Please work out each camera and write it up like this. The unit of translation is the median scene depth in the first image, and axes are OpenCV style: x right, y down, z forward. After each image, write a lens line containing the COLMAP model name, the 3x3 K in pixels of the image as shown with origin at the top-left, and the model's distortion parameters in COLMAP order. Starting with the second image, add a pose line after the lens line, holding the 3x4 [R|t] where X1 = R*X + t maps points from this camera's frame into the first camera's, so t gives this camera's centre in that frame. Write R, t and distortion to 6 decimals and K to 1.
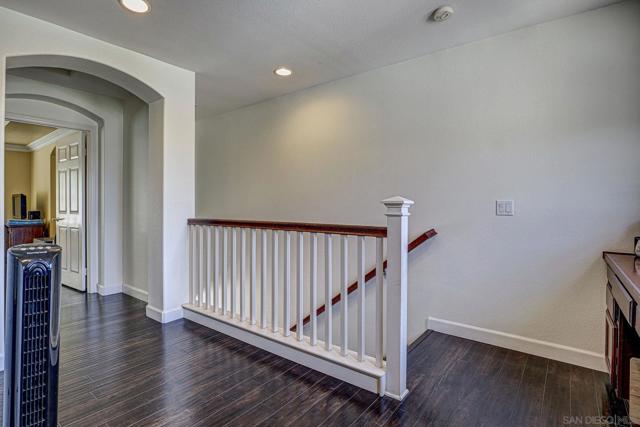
lens RADIAL K [[322.0, 0, 319.1], [0, 322.0, 212.2], [0, 0, 1]] dist [-0.029840, 0.007362]
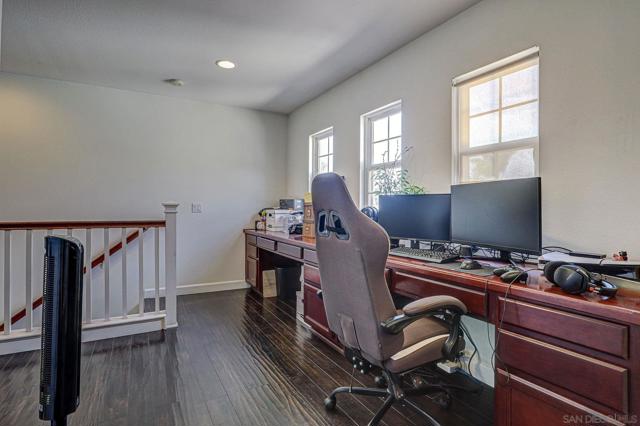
lens RADIAL K [[322.0, 0, 320.1], [0, 322.0, 209.4], [0, 0, 1]] dist [-0.029840, 0.007362]
pose [[0.378714, 0.001290, 0.925513, -0.937397], [0.000479, 0.999999, -0.001590, -0.003608], [-0.925513, 0.001045, 0.378713, -0.279856]]
